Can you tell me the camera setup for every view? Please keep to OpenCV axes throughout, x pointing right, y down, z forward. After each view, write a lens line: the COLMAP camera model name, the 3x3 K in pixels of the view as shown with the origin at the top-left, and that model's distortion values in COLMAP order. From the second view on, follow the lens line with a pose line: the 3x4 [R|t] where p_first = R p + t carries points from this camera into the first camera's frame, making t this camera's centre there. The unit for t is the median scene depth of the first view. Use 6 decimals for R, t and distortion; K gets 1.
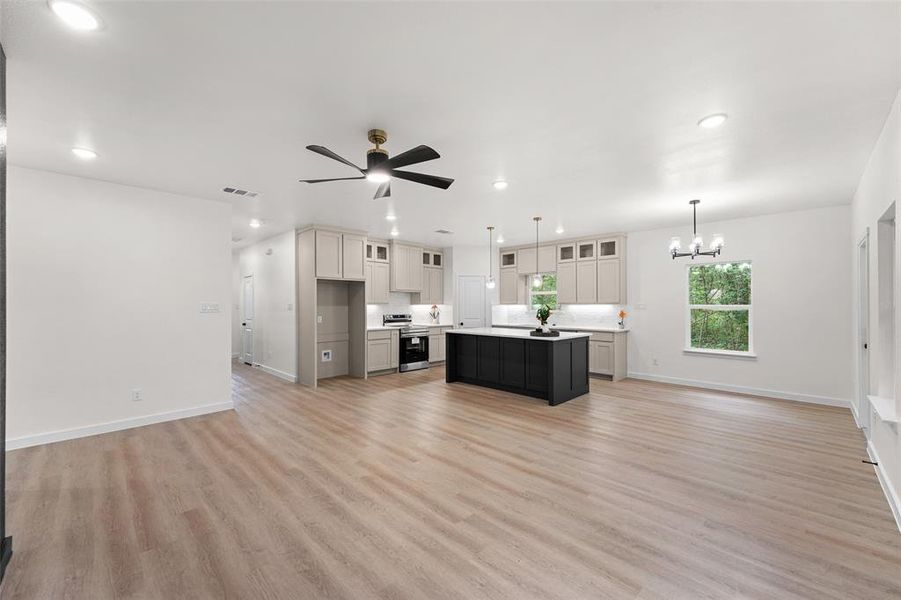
lens RADIAL K [[359.5, 0, 449.4], [0, 359.5, 303.0], [0, 0, 1]] dist [0.003903, -0.000921]
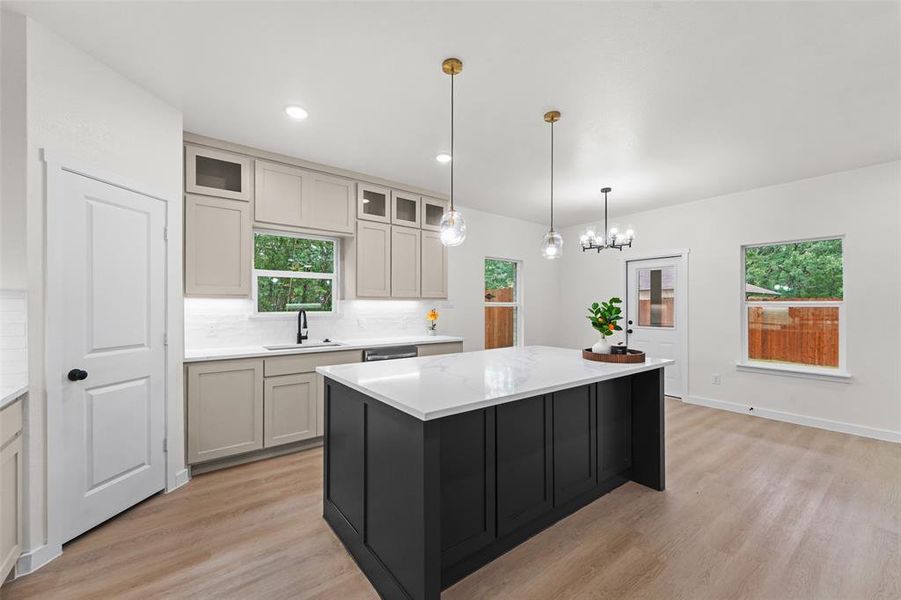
lens RADIAL K [[359.5, 0, 445.9], [0, 359.5, 306.6], [0, 0, 1]] dist [0.003903, -0.000921]
pose [[0.140536, 0.000395, 0.990076, -0.197385], [-0.006917, 0.999976, 0.000582, 0.013725], [-0.990051, -0.006930, 0.140535, 0.861655]]
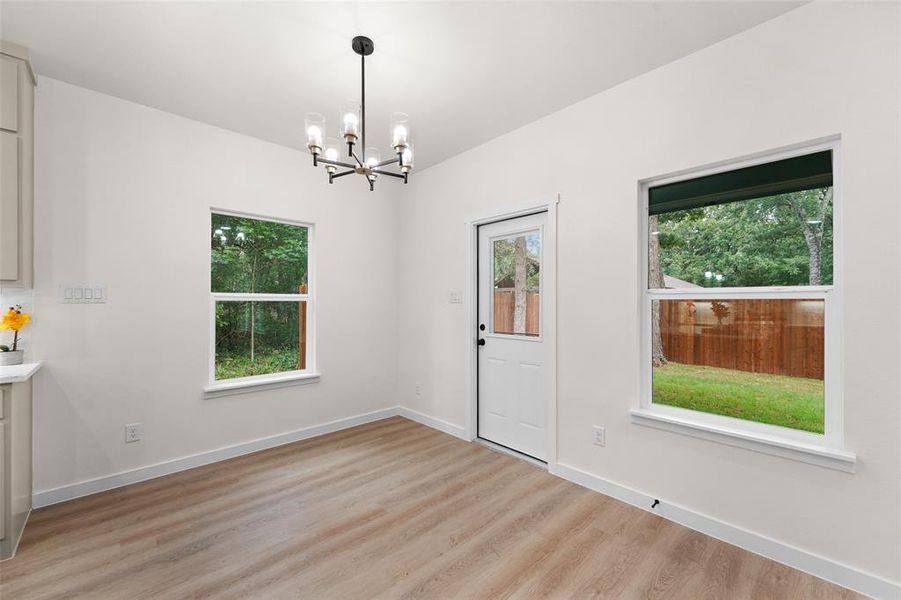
lens RADIAL K [[359.5, 0, 446.3], [0, 359.5, 303.5], [0, 0, 1]] dist [0.003903, -0.000921]
pose [[0.034530, 0.003733, 0.999397, 0.174508], [-0.007338, 0.999967, -0.003482, 0.016542], [-0.999377, -0.007213, 0.034557, 0.597480]]
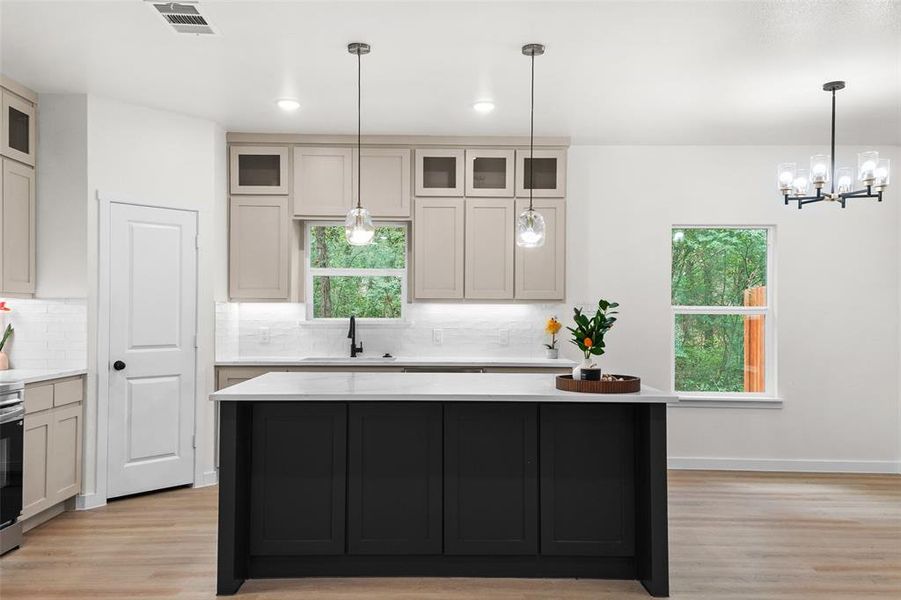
lens RADIAL K [[731.1, 0, 446.6], [0, 731.1, 308.9], [0, 0, 1]] dist [0.078190, -0.006401]
pose [[0.697130, 0.007726, 0.716903, -0.255203], [-0.010619, 0.999944, -0.000450, 0.011316], [-0.716866, -0.007299, 0.697173, 0.456357]]
